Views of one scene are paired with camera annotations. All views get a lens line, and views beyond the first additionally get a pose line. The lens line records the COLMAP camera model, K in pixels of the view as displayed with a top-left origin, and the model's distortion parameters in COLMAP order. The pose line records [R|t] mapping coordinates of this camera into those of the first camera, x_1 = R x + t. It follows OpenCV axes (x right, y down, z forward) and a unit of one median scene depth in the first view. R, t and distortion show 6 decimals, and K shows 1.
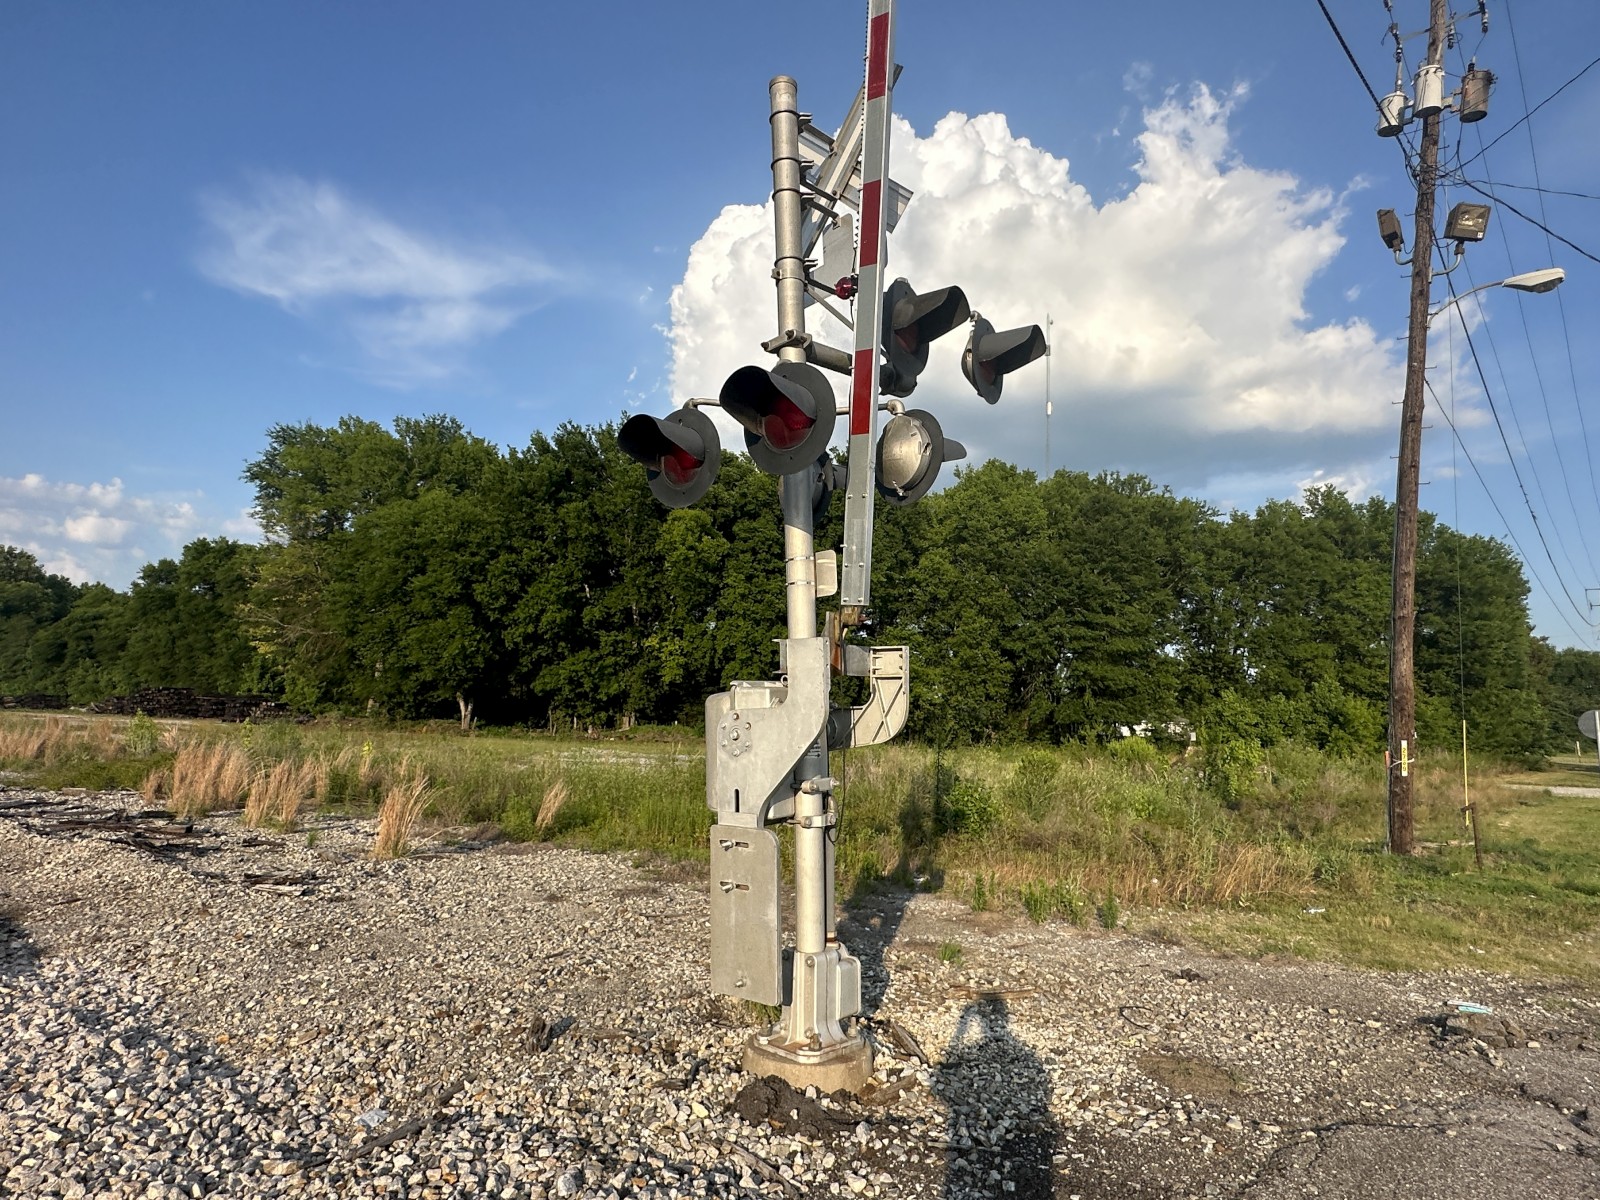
lens RADIAL K [[866.8, 0, 820.3], [0, 866.8, 614.0], [0, 0, 1]] dist [-0.010440, 0.001115]
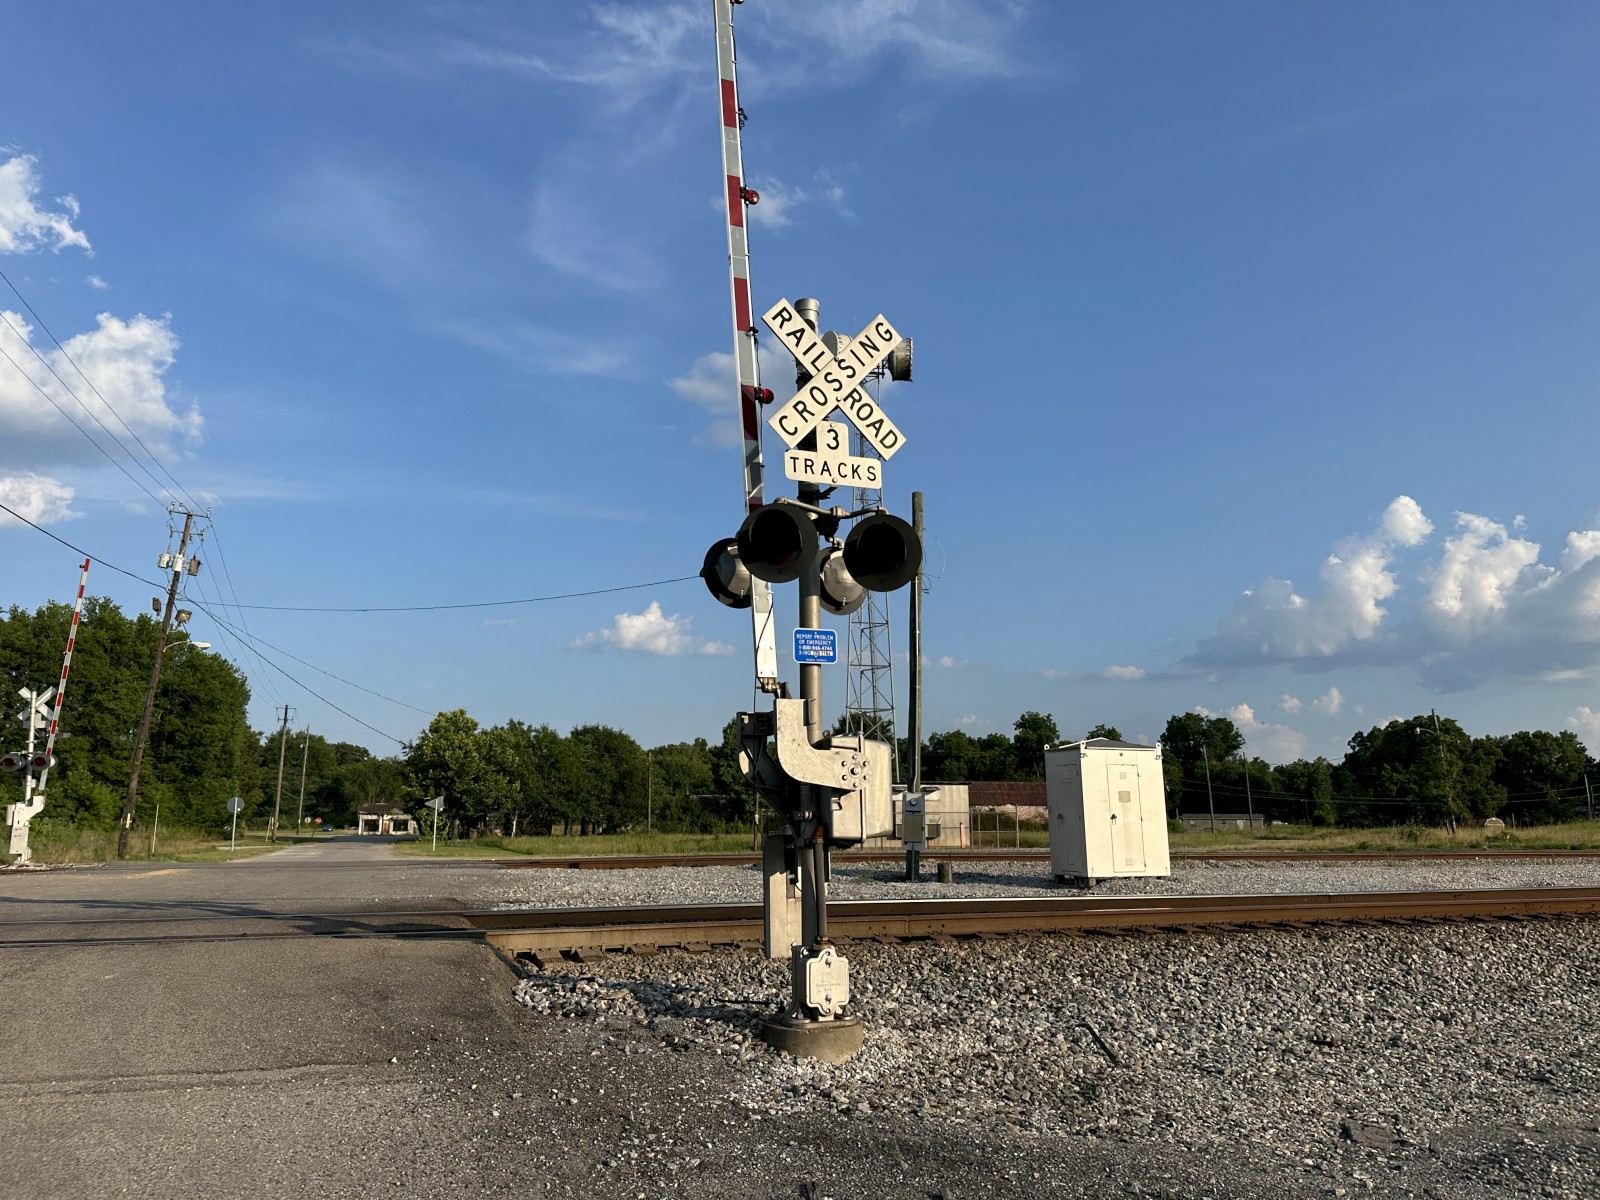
lens RADIAL K [[1117.1, 0, 783.2], [0, 1117.1, 610.6], [0, 0, 1]] dist [0.006255, -0.000633]
pose [[0.451183, 0.135509, 0.882084, -0.343612], [-0.094719, 0.990093, -0.103653, -0.068154], [-0.887391, -0.036784, 0.459548, -0.524140]]
